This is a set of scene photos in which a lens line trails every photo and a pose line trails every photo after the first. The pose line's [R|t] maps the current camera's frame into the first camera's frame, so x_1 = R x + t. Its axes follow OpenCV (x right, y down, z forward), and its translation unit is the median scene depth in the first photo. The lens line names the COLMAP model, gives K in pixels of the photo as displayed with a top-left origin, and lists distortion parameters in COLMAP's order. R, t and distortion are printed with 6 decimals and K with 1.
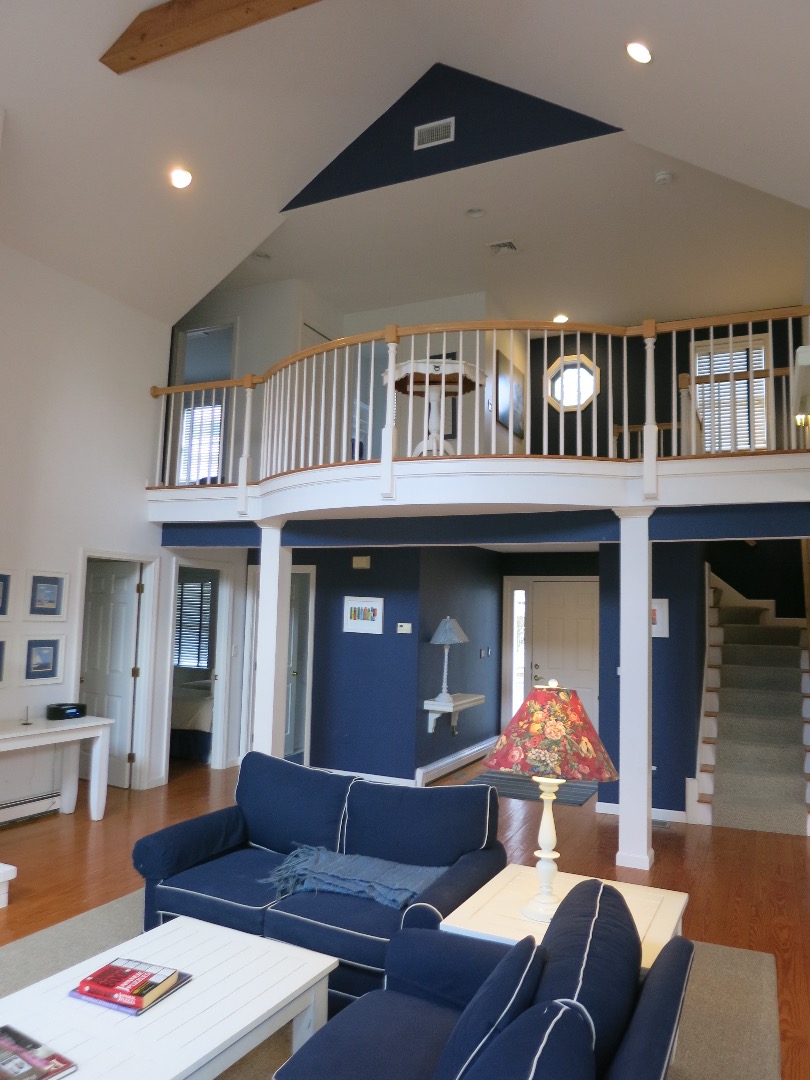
lens RADIAL K [[766.9, 0, 405.0], [0, 766.9, 540.0], [0, 0, 1]] dist [-0.059320, -0.000156]
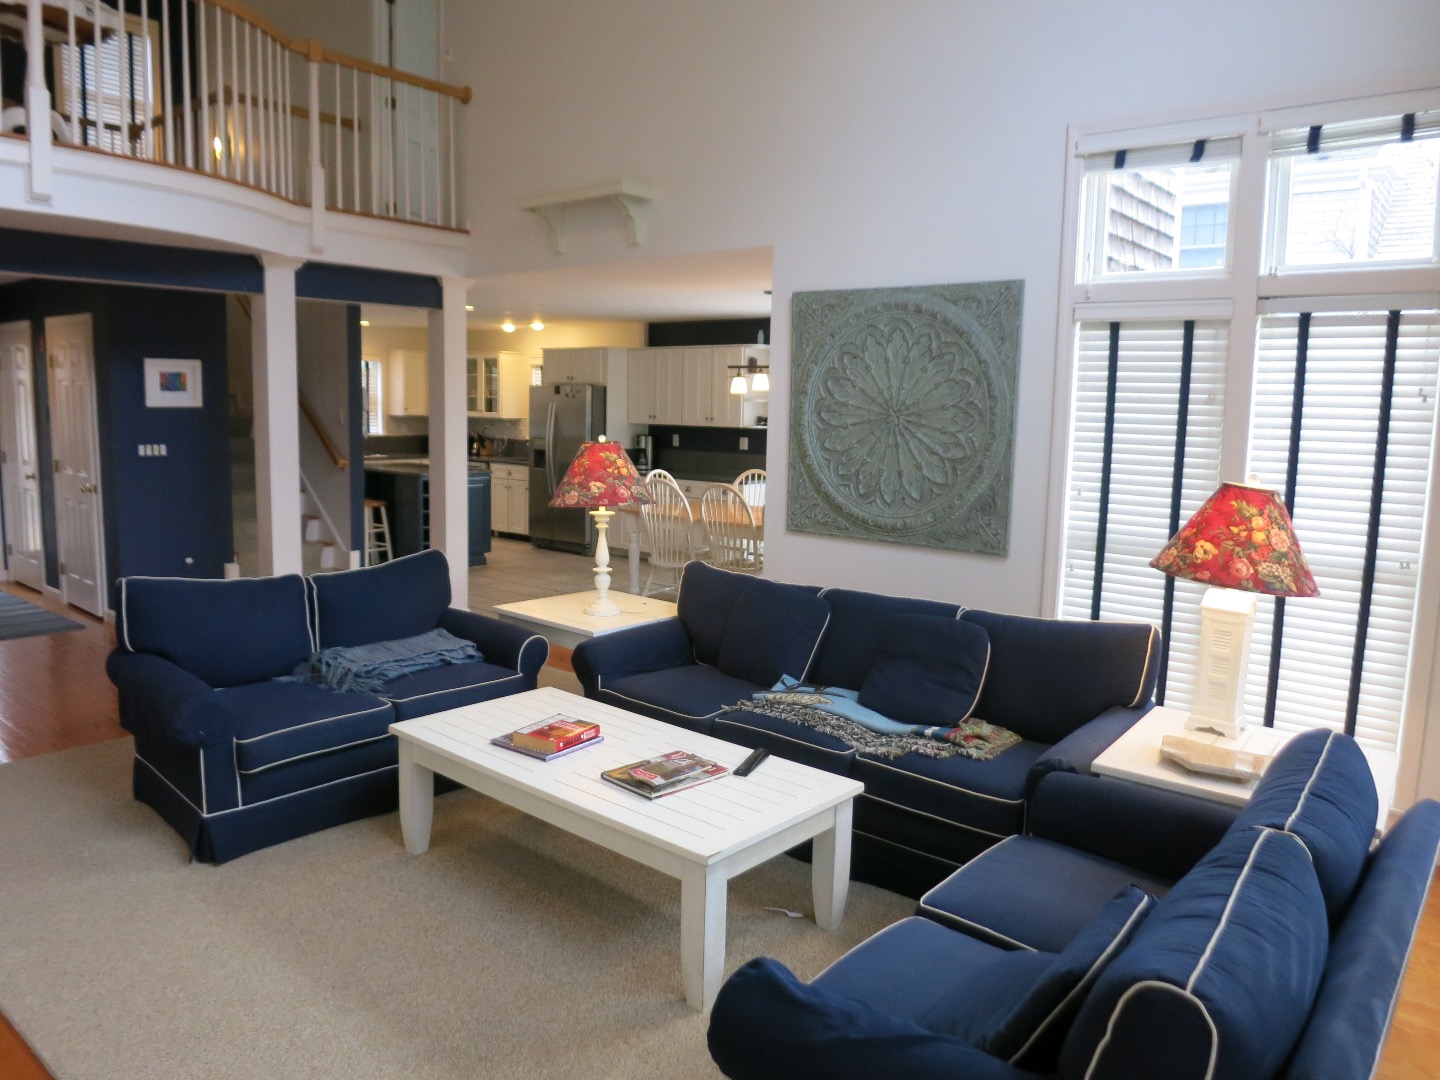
lens RADIAL K [[1021.3, 0, 708.6], [0, 1021.3, 540.9], [0, 0, 1]] dist [-0.047979, -0.003591]
pose [[0.255036, -0.145046, 0.955991, -0.628705], [-0.109569, 0.977982, 0.177613, 0.013941], [-0.960704, -0.150044, 0.233528, 0.182874]]
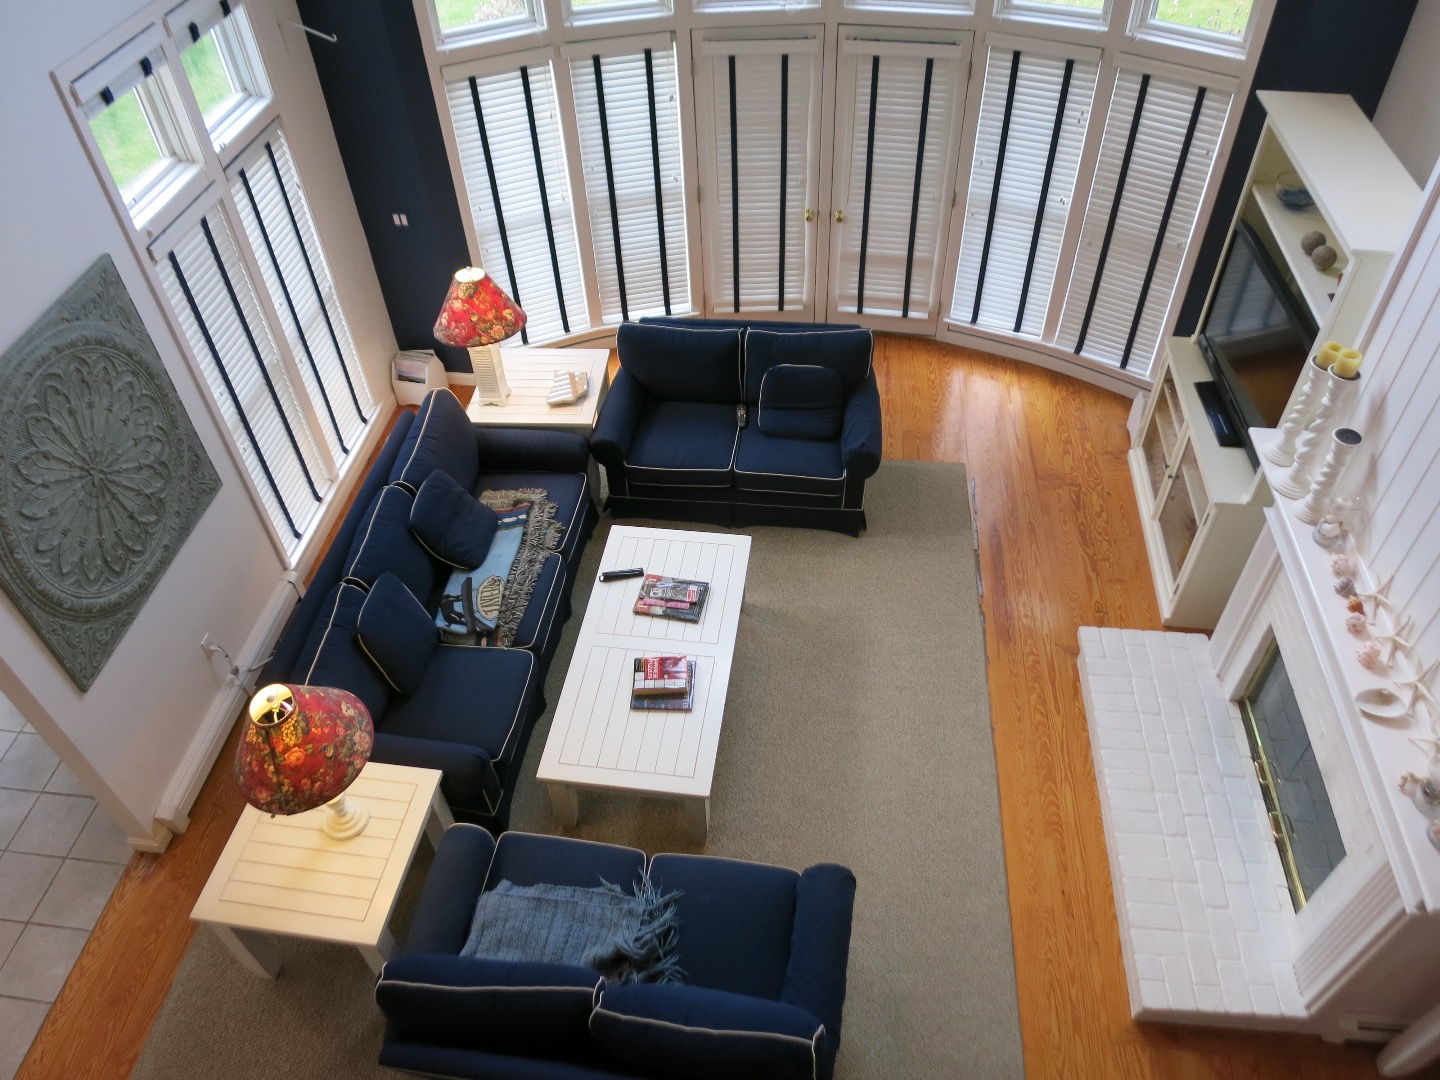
lens RADIAL K [[1022.5, 0, 720.0], [0, 1022.5, 540.0], [0, 0, 1]] dist [-0.059320, -0.000156]
pose [[-0.945875, 0.233649, -0.225229, -0.036657], [0.037852, 0.768706, 0.638481, -0.315225], [0.322316, 0.595398, -0.735944, 0.867577]]
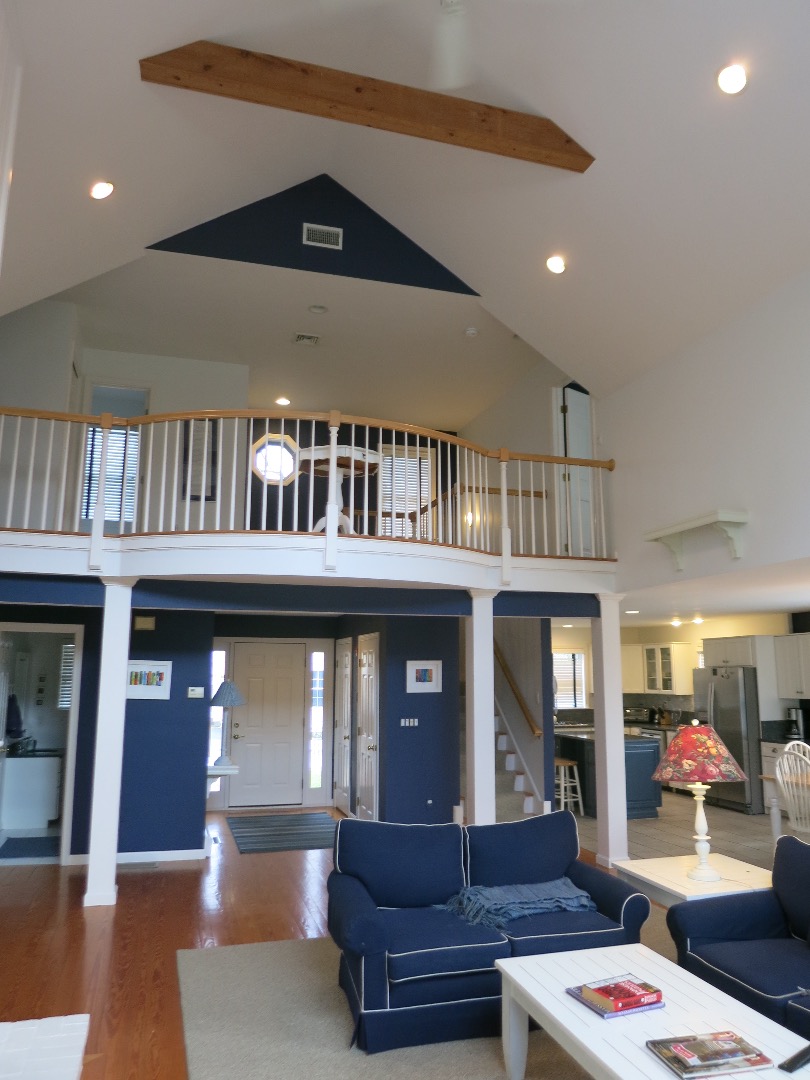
lens RADIAL K [[766.0, 0, 405.0], [0, 766.0, 540.0], [0, 0, 1]] dist [-0.047979, -0.003591]
pose [[0.742141, 0.093479, 0.663693, -0.567827], [-0.047230, 0.995058, -0.087338, -0.007334], [-0.668578, 0.033470, 0.742889, 0.112996]]
